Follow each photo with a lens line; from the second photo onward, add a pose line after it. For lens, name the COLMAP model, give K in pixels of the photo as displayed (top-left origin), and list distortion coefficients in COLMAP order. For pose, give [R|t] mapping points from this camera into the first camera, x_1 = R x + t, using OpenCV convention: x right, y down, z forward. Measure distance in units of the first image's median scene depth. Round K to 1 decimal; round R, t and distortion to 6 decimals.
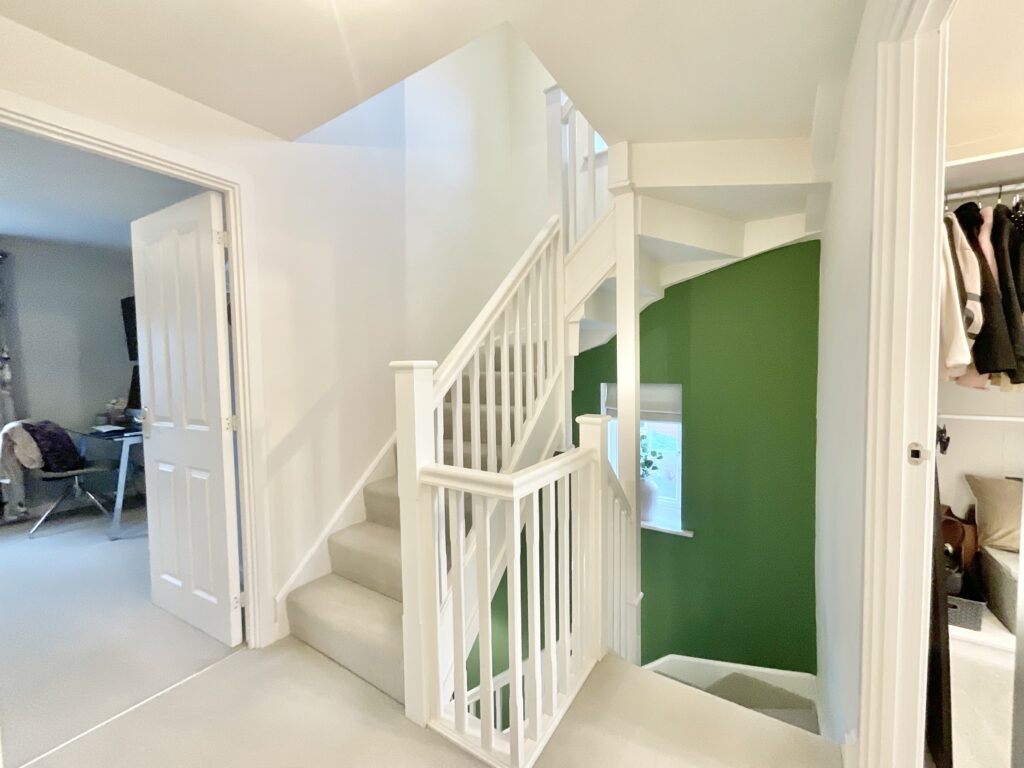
lens RADIAL K [[416.0, 0, 509.1], [0, 416.0, 384.0], [0, 0, 1]] dist [-0.001858, -0.000962]
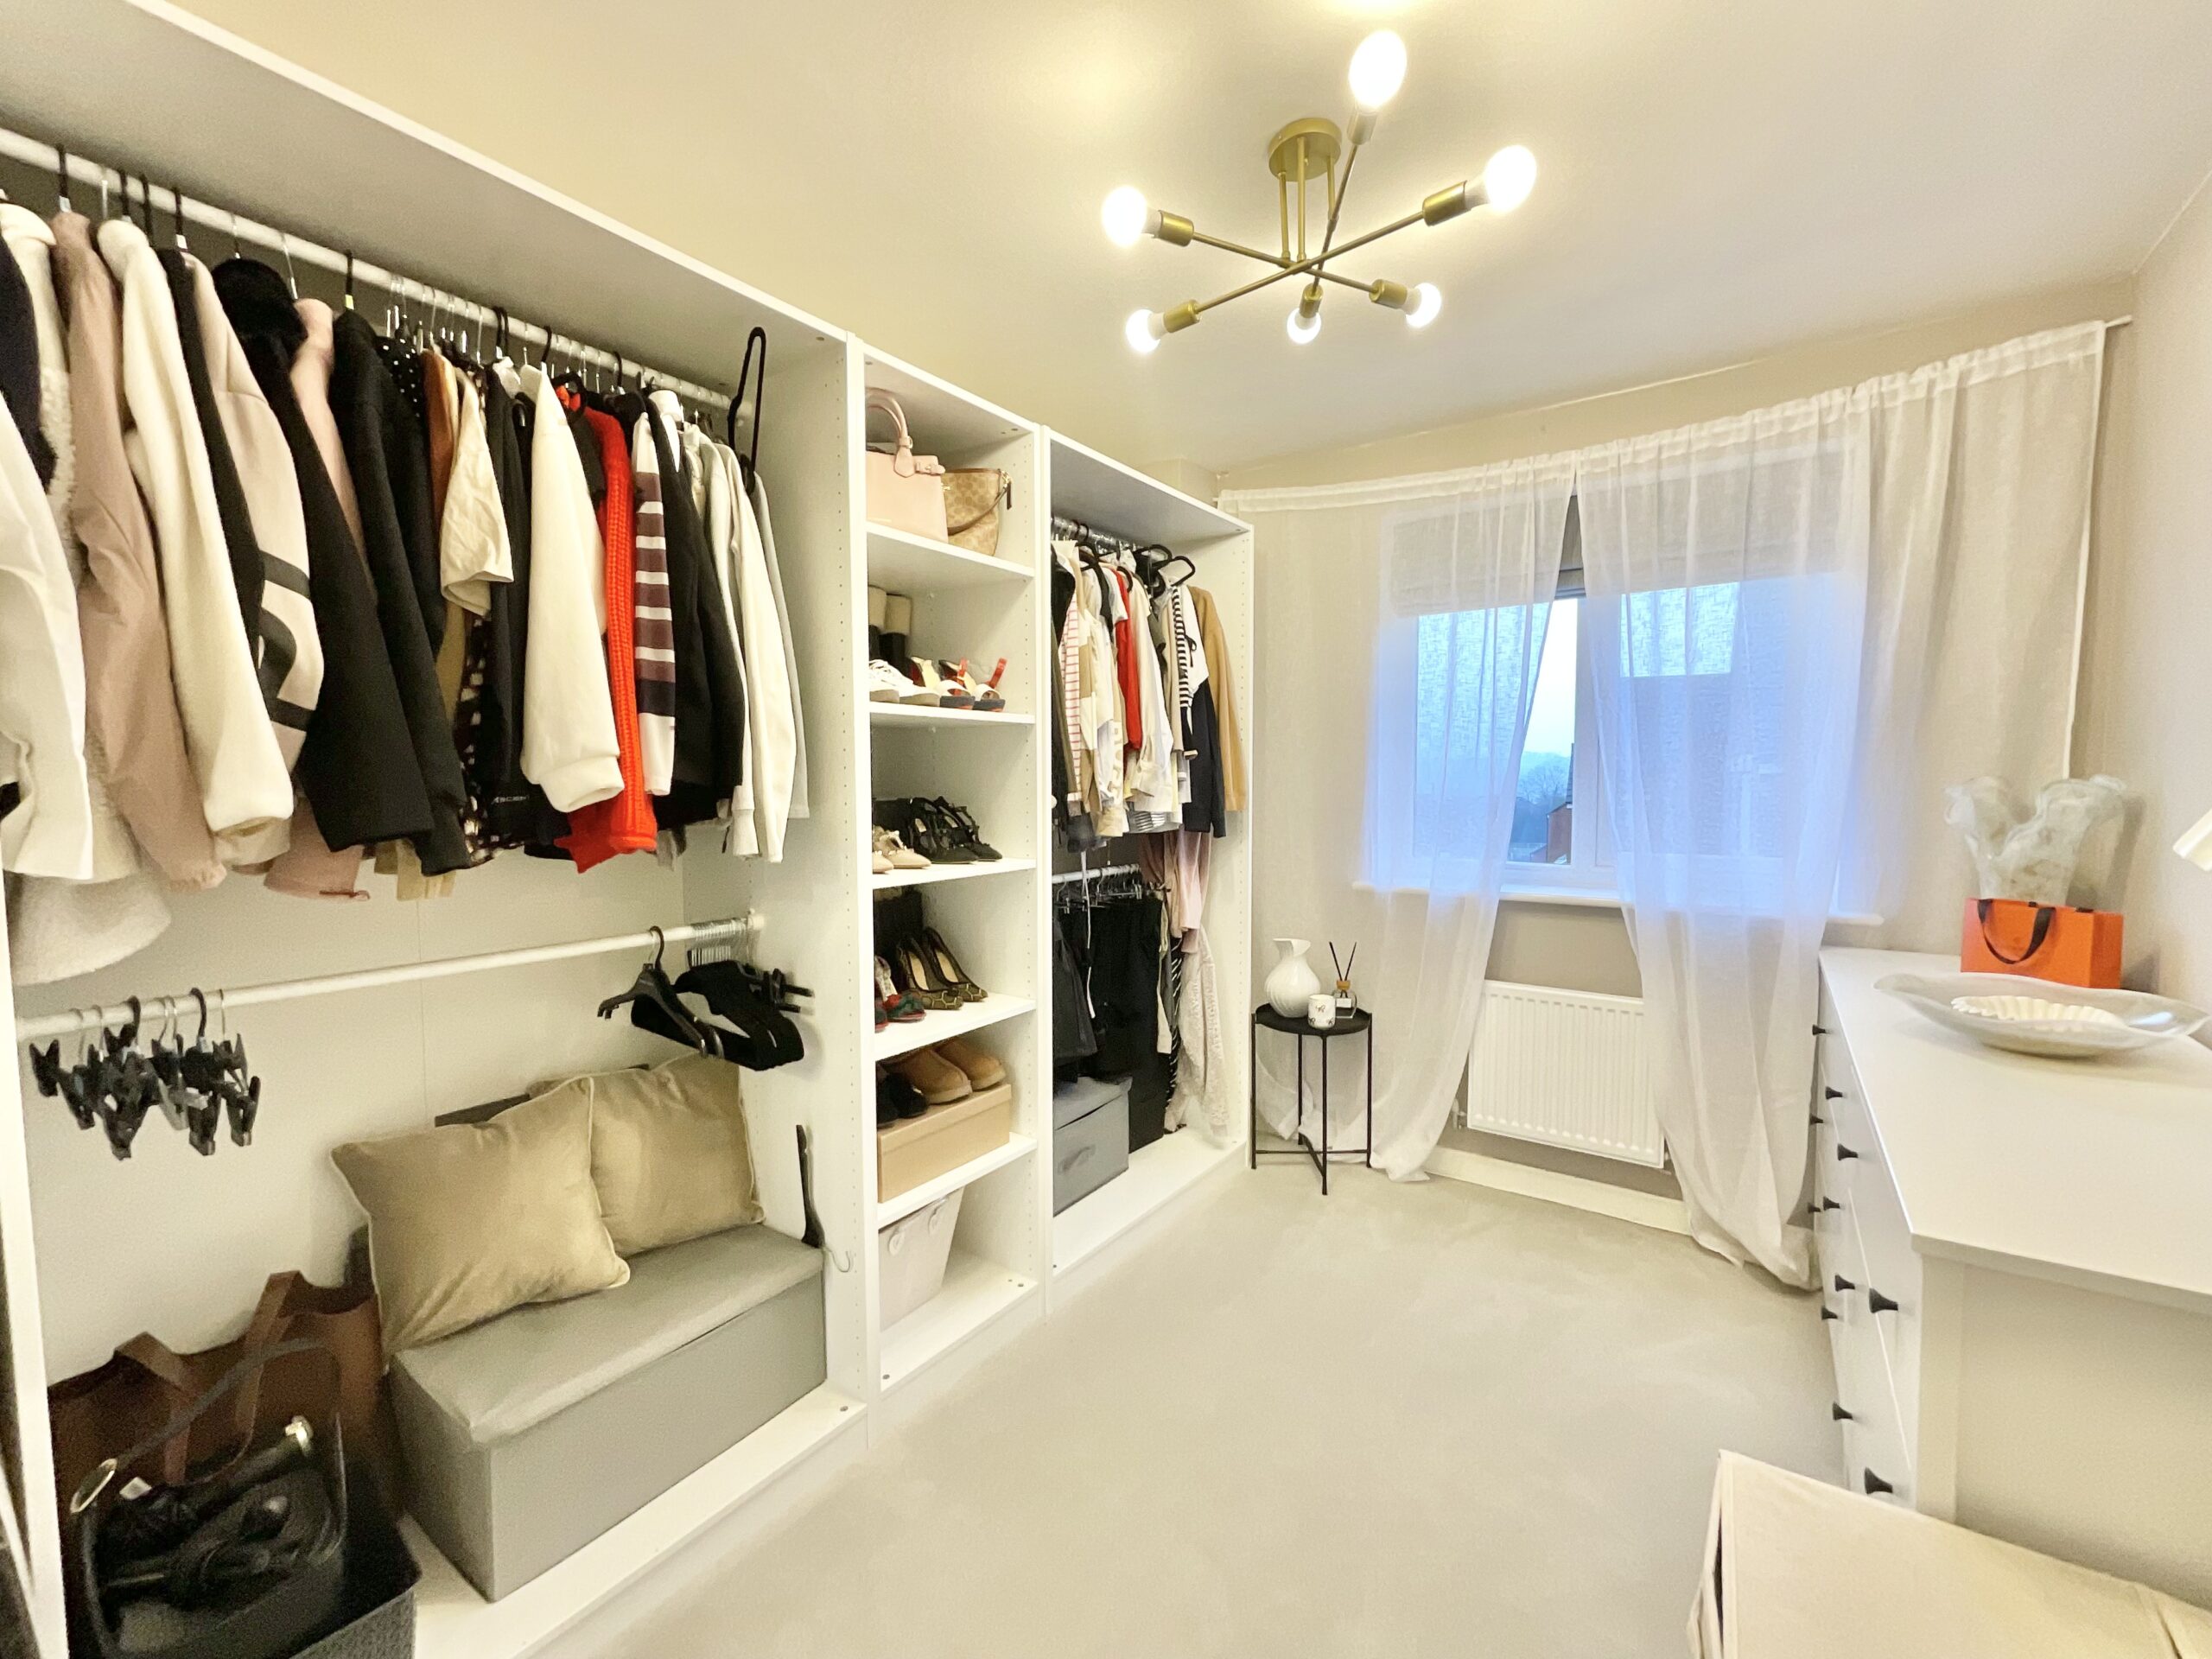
lens RADIAL K [[883.5, 0, 1121.3], [0, 883.5, 826.1], [0, 0, 1]] dist [0.001616, 0.000200]
pose [[0.025846, -0.041037, 0.998823, 0.539686], [0.049134, 0.998002, 0.039731, -0.039332], [-0.998458, 0.048049, 0.027811, 0.436110]]
